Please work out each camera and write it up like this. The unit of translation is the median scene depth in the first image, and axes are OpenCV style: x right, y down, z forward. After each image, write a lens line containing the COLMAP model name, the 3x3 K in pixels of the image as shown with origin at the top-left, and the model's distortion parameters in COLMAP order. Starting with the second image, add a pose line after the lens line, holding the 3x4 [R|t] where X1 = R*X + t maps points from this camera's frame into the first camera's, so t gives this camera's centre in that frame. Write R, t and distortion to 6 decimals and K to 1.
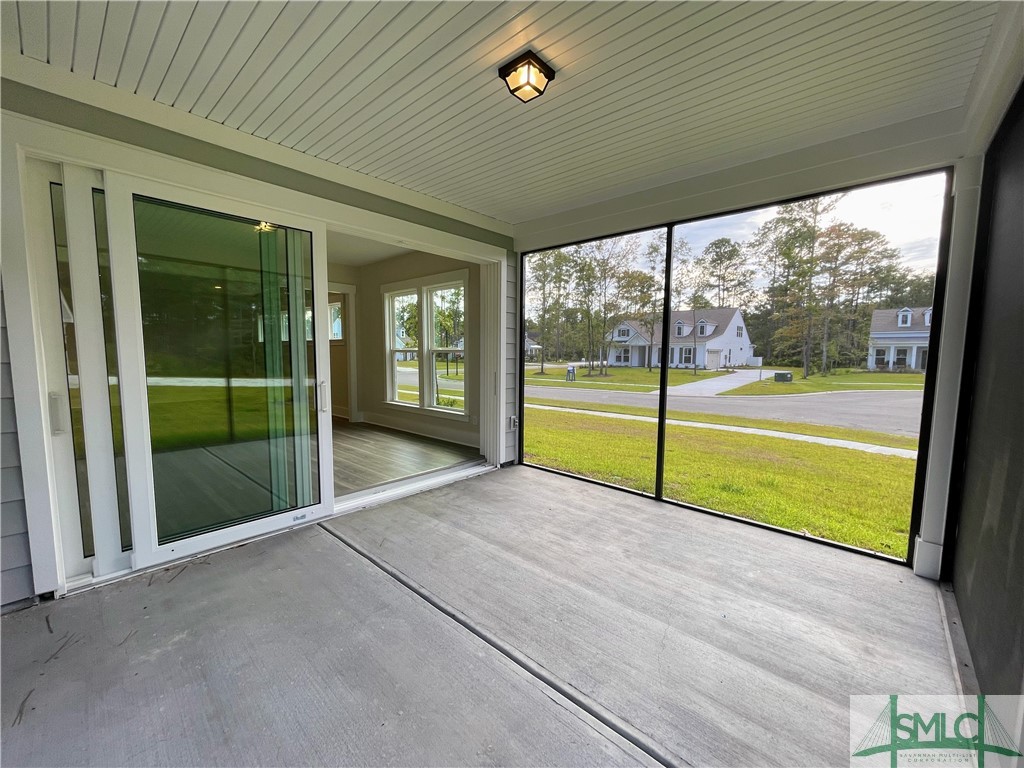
lens RADIAL K [[413.6, 0, 506.4], [0, 413.6, 388.0], [0, 0, 1]] dist [-0.000200, -0.000061]
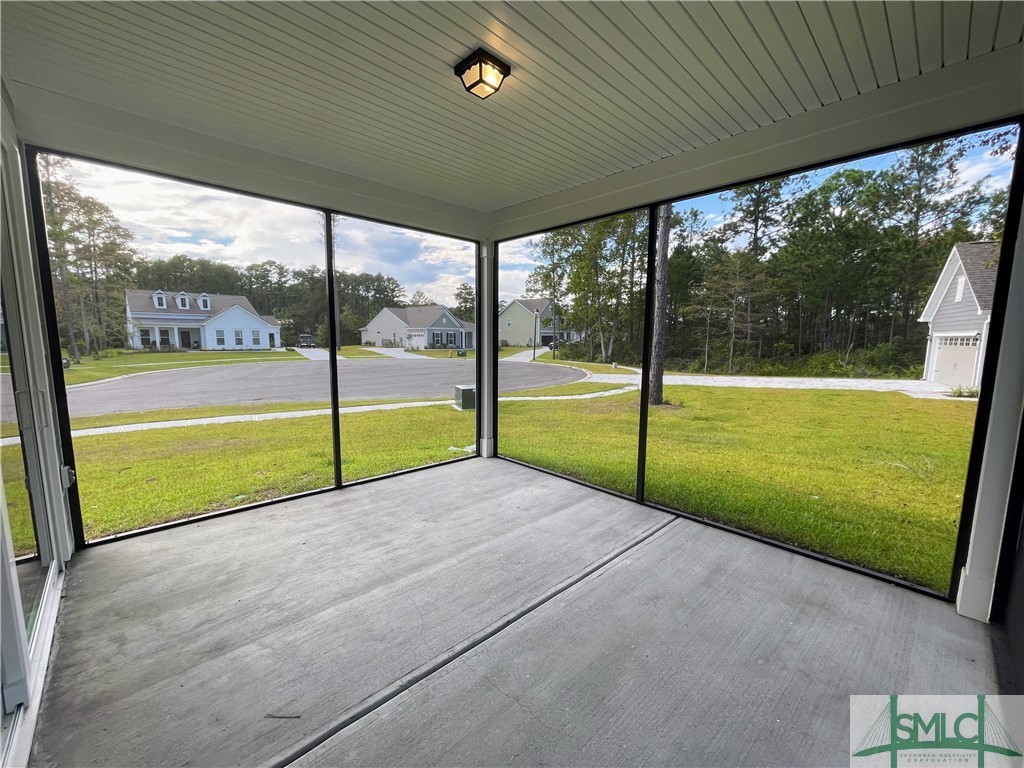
lens RADIAL K [[413.6, 0, 506.1], [0, 413.6, 387.3], [0, 0, 1]] dist [-0.000200, -0.000061]
pose [[0.077464, -0.128068, 0.988735, -0.636521], [0.081147, 0.989235, 0.121775, -0.069959], [-0.993687, 0.070800, 0.087022, 0.552639]]
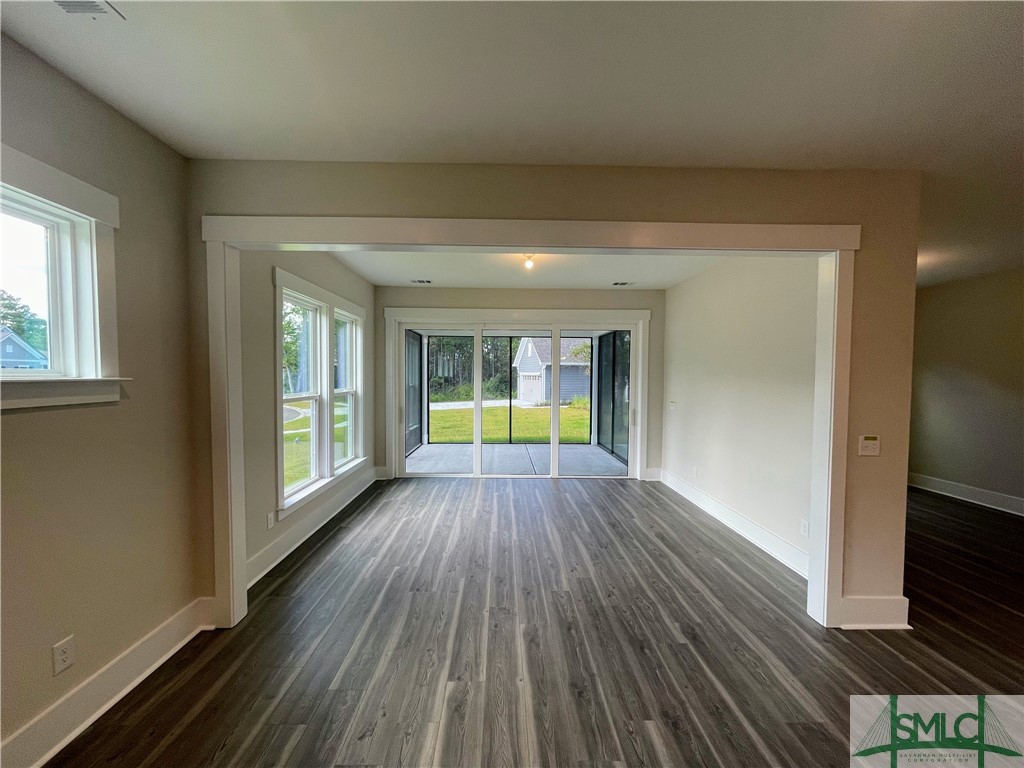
lens RADIAL K [[413.6, 0, 502.7], [0, 413.6, 386.9], [0, 0, 1]] dist [-0.000200, -0.000061]
pose [[-0.674952, -0.036142, 0.736976, -1.636875], [0.051276, 0.994088, 0.095712, -0.280591], [-0.736078, 0.102390, -0.669108, 2.211955]]
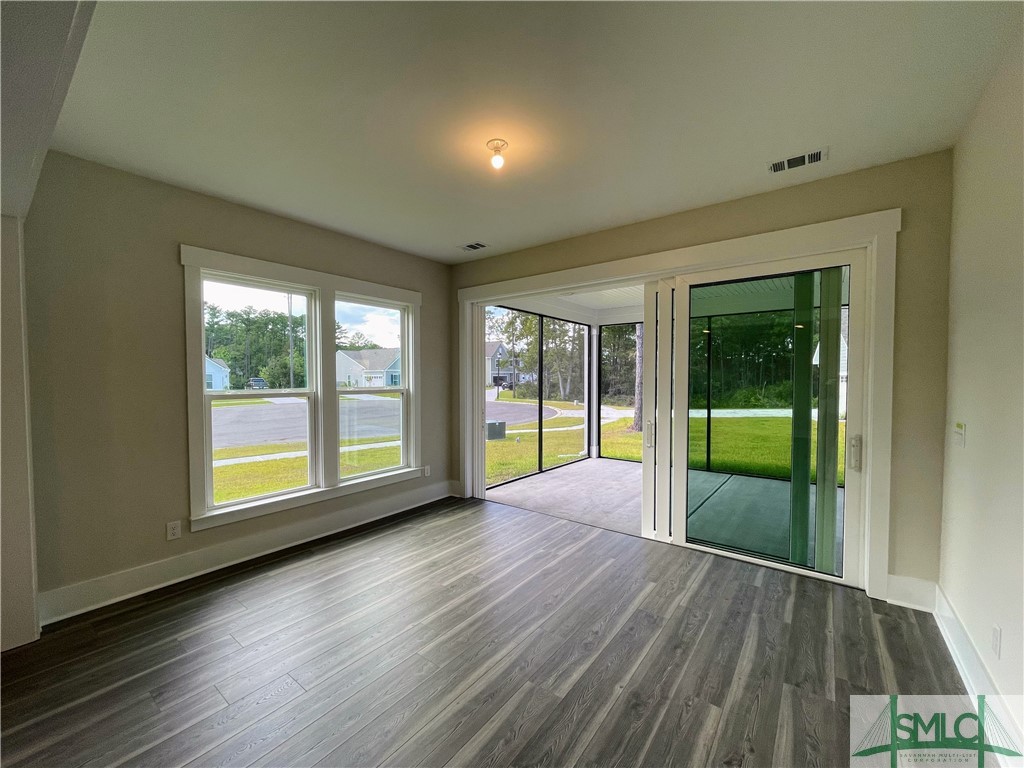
lens RADIAL K [[413.6, 0, 501.6], [0, 413.6, 389.5], [0, 0, 1]] dist [-0.000200, -0.000061]
pose [[-0.072399, -0.037642, 0.996665, -1.473900], [0.088852, 0.995071, 0.044036, -0.179692], [-0.993410, 0.091744, -0.068698, 1.401264]]
